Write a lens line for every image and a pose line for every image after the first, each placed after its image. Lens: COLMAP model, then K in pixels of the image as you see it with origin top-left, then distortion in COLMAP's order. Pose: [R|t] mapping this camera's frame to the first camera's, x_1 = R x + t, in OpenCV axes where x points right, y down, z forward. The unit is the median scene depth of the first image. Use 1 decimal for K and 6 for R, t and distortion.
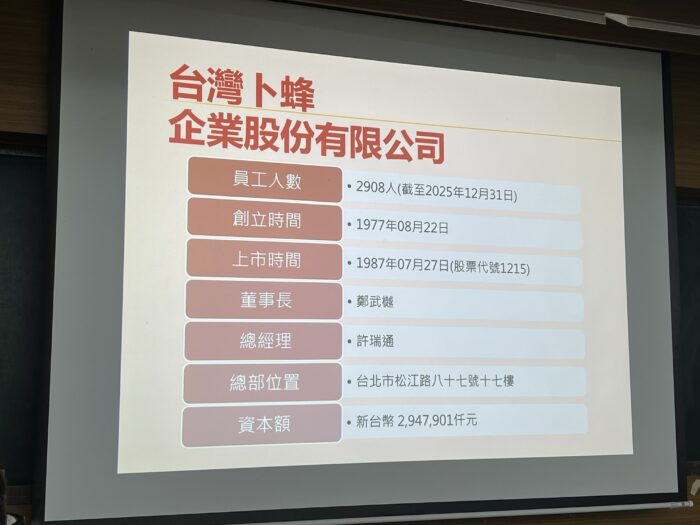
lens RADIAL K [[938.9, 0, 350.0], [0, 938.9, 262.5], [0, 0, 1]] dist [0.225028, -0.698293]
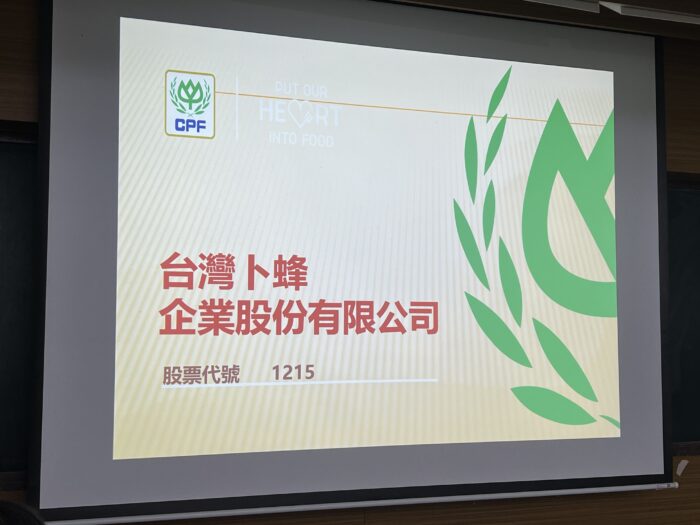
lens RADIAL K [[934.7, 0, 353.3], [0, 934.7, 261.3], [0, 0, 1]] dist [0.187859, -0.569303]
pose [[0.999927, 0.003275, 0.011594, -0.001063], [-0.003749, 0.999148, 0.041108, -0.229655], [-0.011450, -0.041149, 0.999087, 0.023705]]
